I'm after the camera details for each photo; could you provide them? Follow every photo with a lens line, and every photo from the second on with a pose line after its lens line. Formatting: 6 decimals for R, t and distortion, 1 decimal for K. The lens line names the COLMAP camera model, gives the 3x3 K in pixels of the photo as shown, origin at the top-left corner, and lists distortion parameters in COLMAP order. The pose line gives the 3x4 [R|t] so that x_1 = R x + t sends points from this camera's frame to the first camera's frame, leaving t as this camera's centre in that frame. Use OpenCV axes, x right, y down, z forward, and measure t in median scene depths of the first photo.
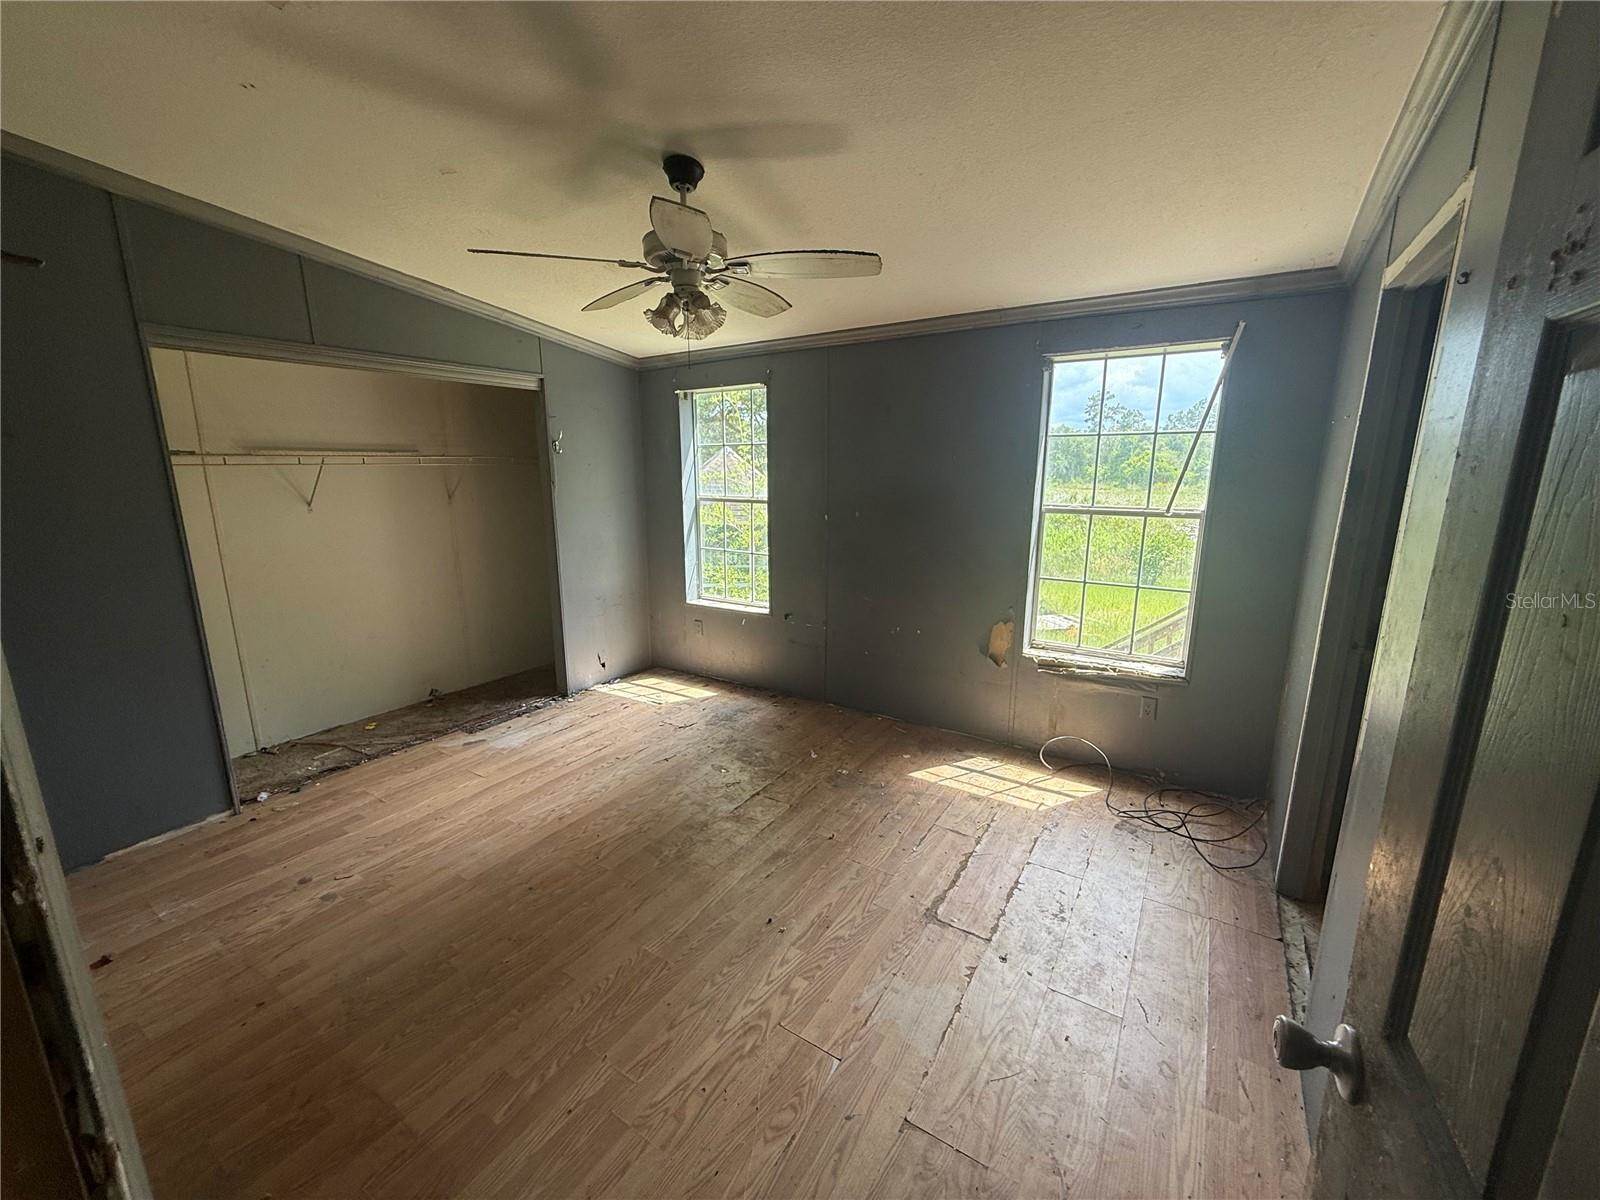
lens RADIAL K [[638.4, 0, 797.6], [0, 638.4, 597.3], [0, 0, 1]] dist [0.000188, 0.000433]
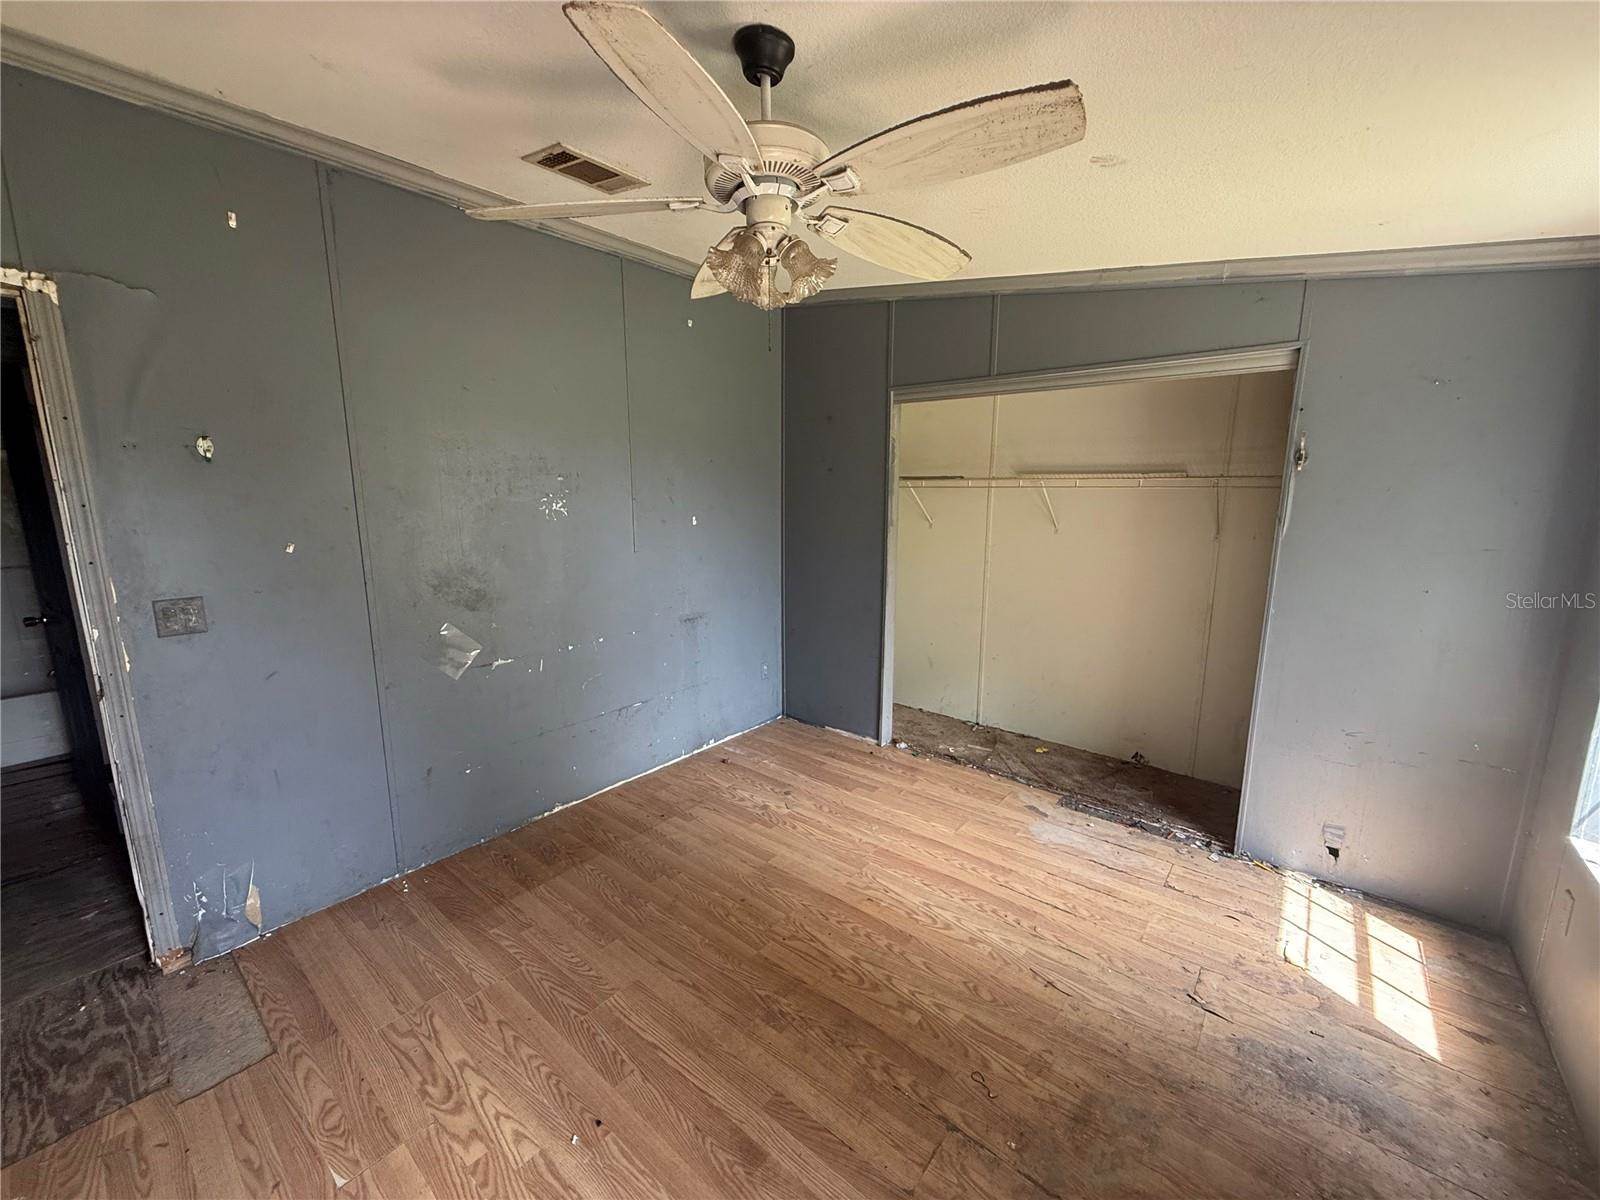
lens RADIAL K [[638.4, 0, 795.7], [0, 638.4, 603.5], [0, 0, 1]] dist [0.000188, 0.000433]
pose [[-0.120470, 0.185761, -0.975182, 0.336109], [-0.202945, 0.956981, 0.207365, -0.160206], [0.971751, 0.222890, -0.077589, 0.731748]]
